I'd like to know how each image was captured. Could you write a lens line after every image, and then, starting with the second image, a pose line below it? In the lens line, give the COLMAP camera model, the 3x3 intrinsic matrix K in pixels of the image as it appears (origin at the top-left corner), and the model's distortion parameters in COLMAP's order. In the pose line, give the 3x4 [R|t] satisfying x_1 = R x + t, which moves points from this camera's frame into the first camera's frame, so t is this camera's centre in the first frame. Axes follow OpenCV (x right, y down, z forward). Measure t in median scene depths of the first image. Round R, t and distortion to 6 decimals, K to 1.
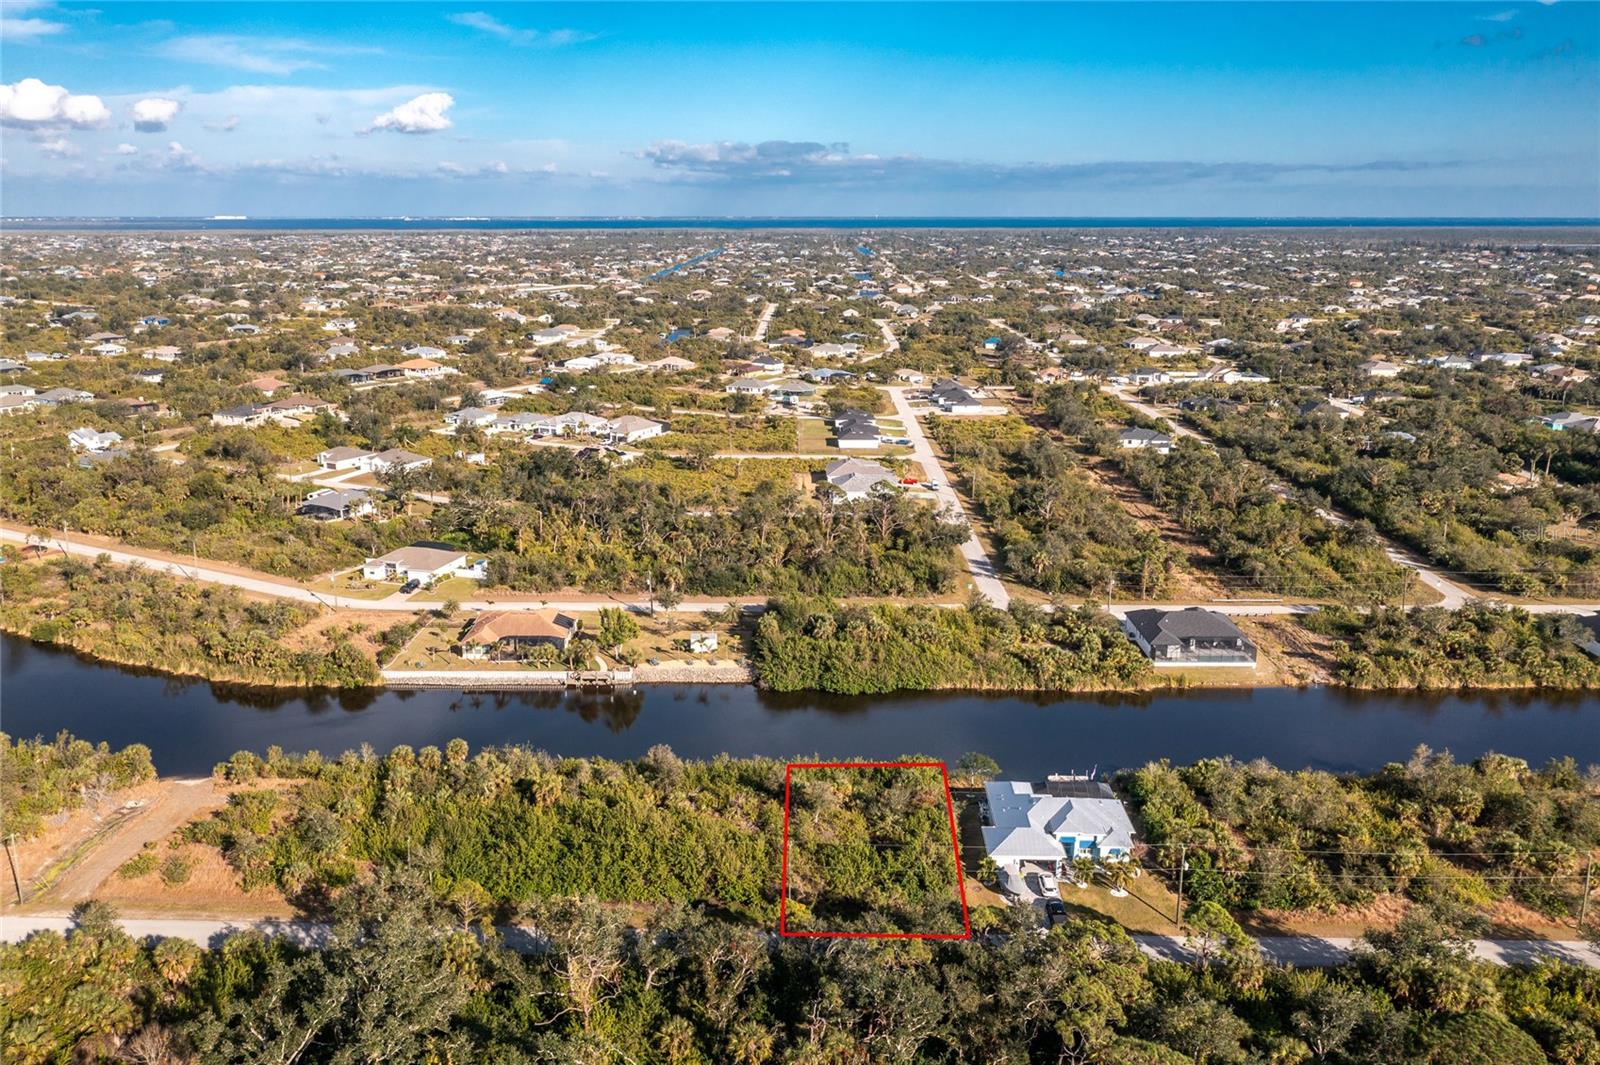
lens RADIAL K [[1285.8, 0, 800.0], [0, 1285.8, 532.5], [0, 0, 1]] dist [-0.001599, -0.001839]
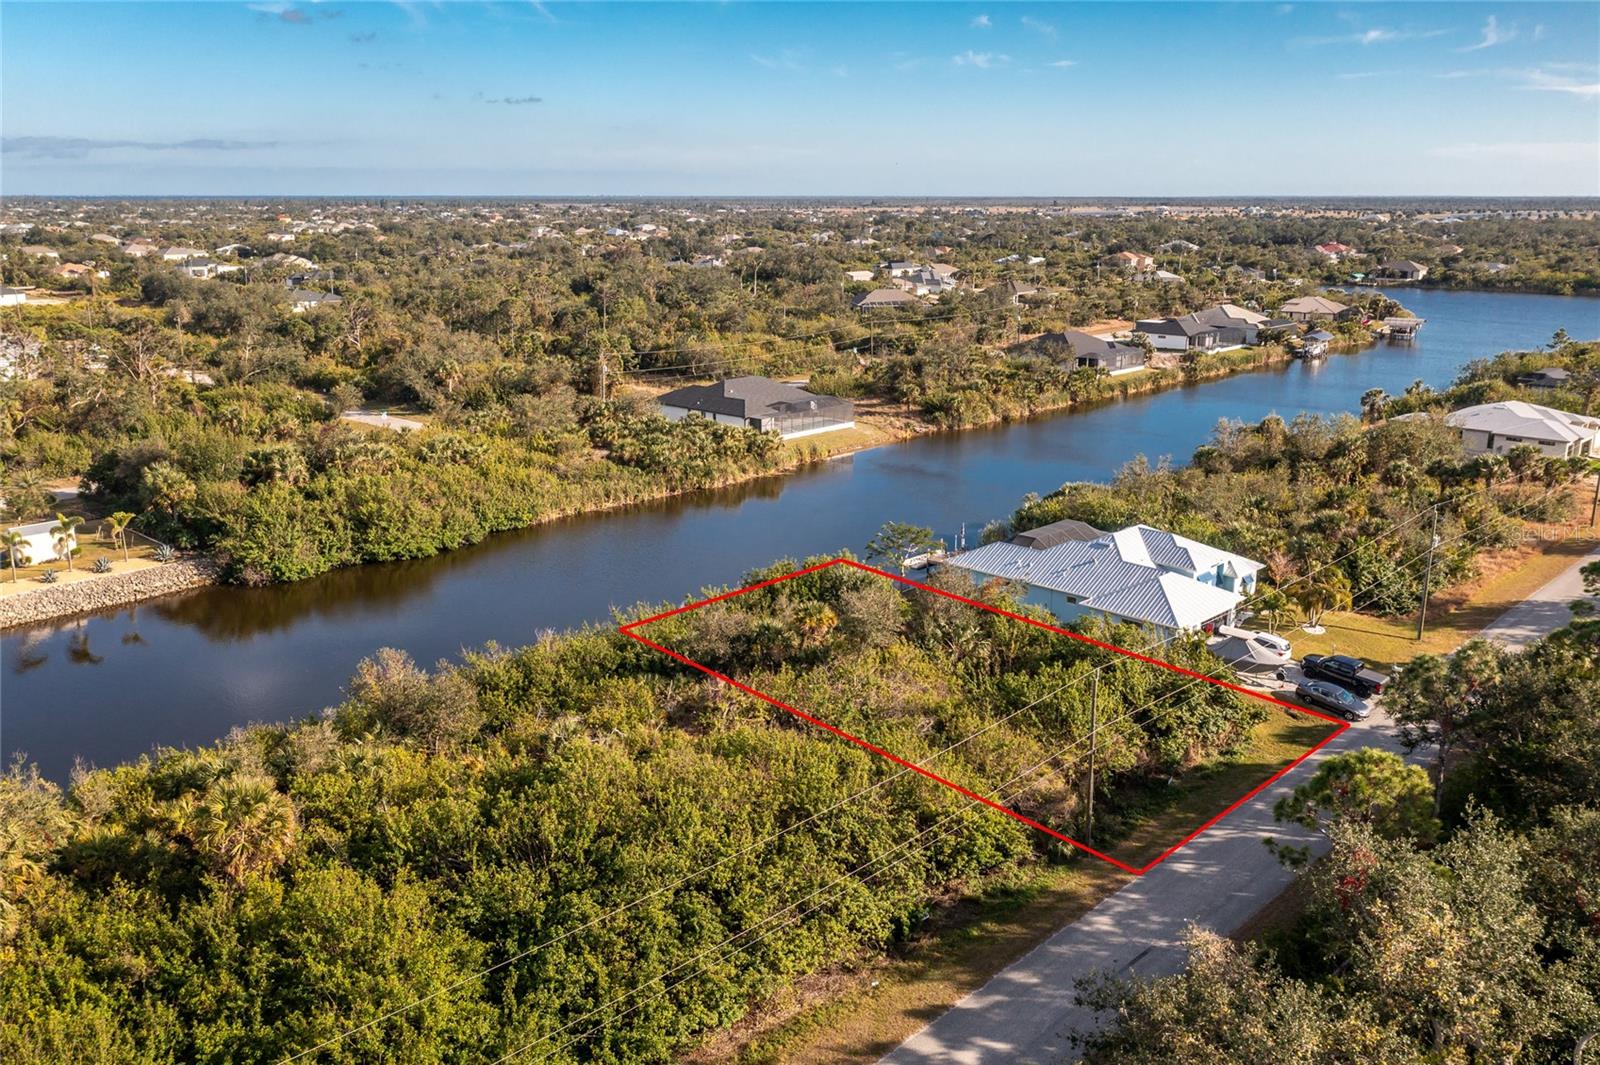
lens RADIAL K [[1285.8, 0, 800.0], [0, 1285.8, 532.5], [0, 0, 1]] dist [-0.001599, -0.001839]
pose [[0.675819, -0.185141, 0.713436, -0.229731], [0.173305, 0.980717, 0.090334, 0.090859], [-0.716403, 0.062593, 0.694873, 0.491484]]
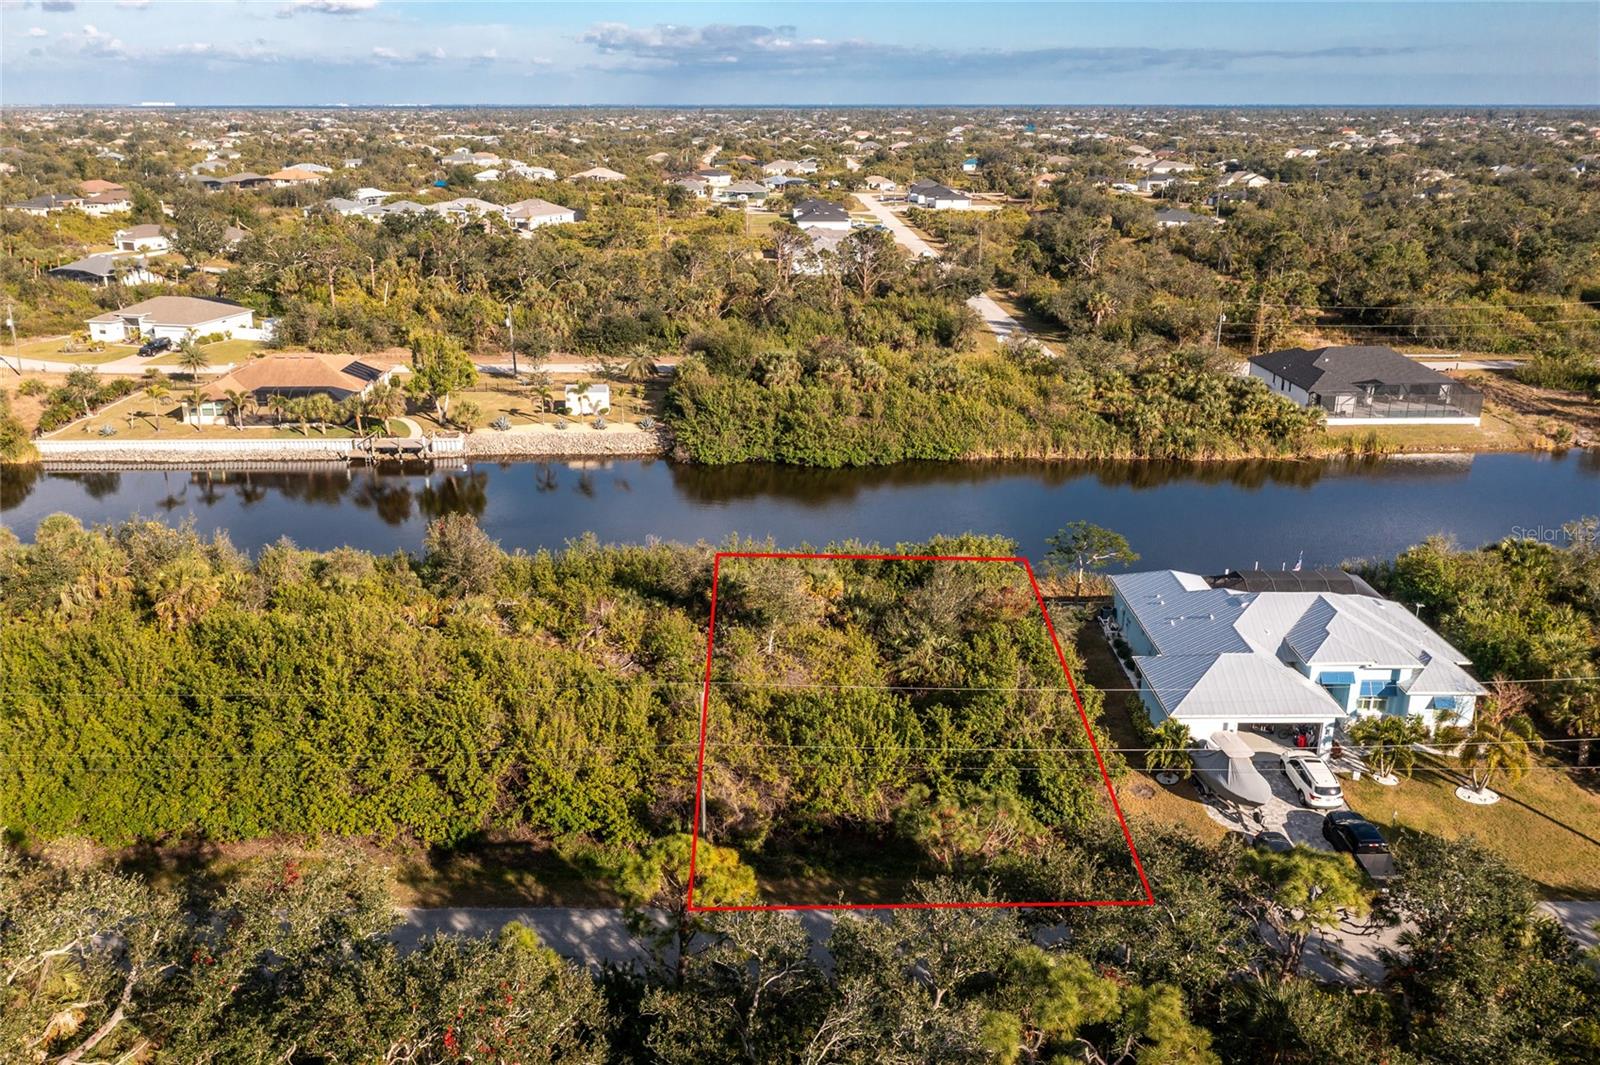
lens RADIAL K [[1285.8, 0, 800.0], [0, 1285.8, 532.5], [0, 0, 1]] dist [-0.001599, -0.001839]
pose [[0.999390, -0.010657, 0.033267, 0.006190], [0.007955, 0.996738, 0.080310, 0.104055], [-0.034015, -0.079997, 0.996215, 0.390227]]
